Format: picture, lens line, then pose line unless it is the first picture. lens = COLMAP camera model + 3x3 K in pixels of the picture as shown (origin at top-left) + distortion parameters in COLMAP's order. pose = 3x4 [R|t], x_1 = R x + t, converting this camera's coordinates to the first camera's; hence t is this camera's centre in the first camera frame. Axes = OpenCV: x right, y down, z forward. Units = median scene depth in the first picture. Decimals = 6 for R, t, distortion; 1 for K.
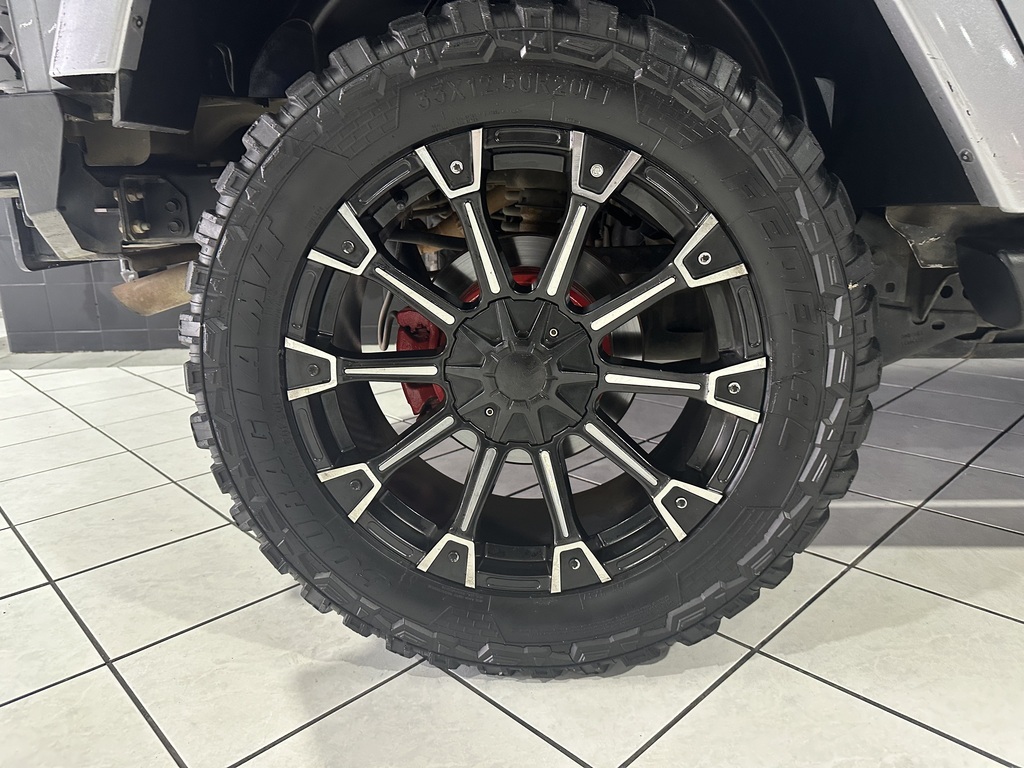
lens RADIAL K [[719.1, 0, 513.0], [0, 719.1, 385.7], [0, 0, 1]] dist [0.007952, -0.001329]
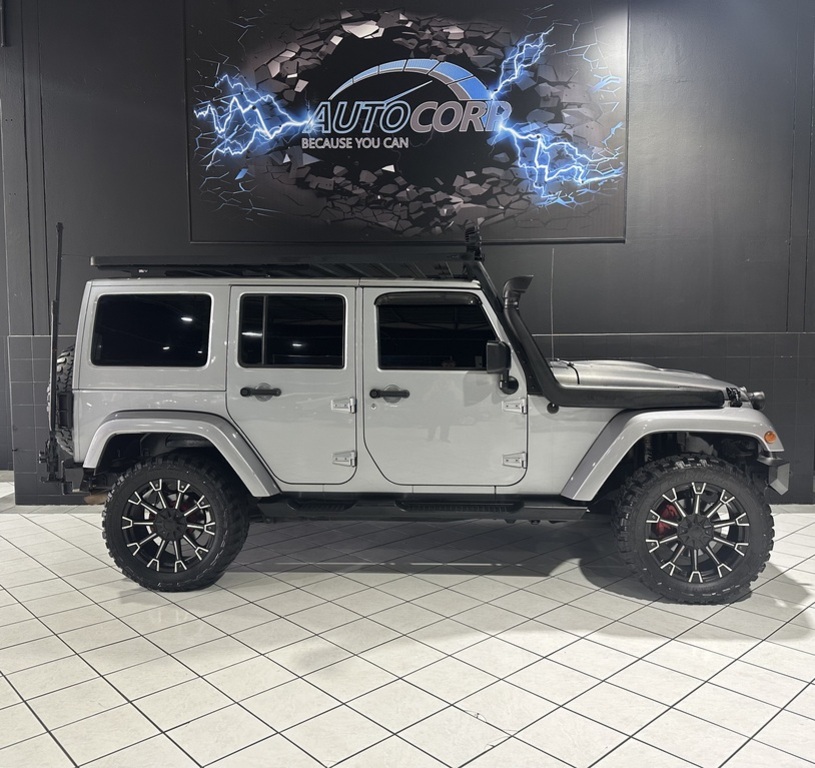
lens RADIAL K [[702.5, 0, 407.3], [0, 702.5, 382.6], [0, 0, 1]] dist [0.007990, -0.003995]
pose [[0.999808, 0.016615, -0.010428, 1.678332], [-0.018323, 0.980831, -0.193998, -0.065582], [0.007004, 0.194152, 0.980947, -3.921007]]
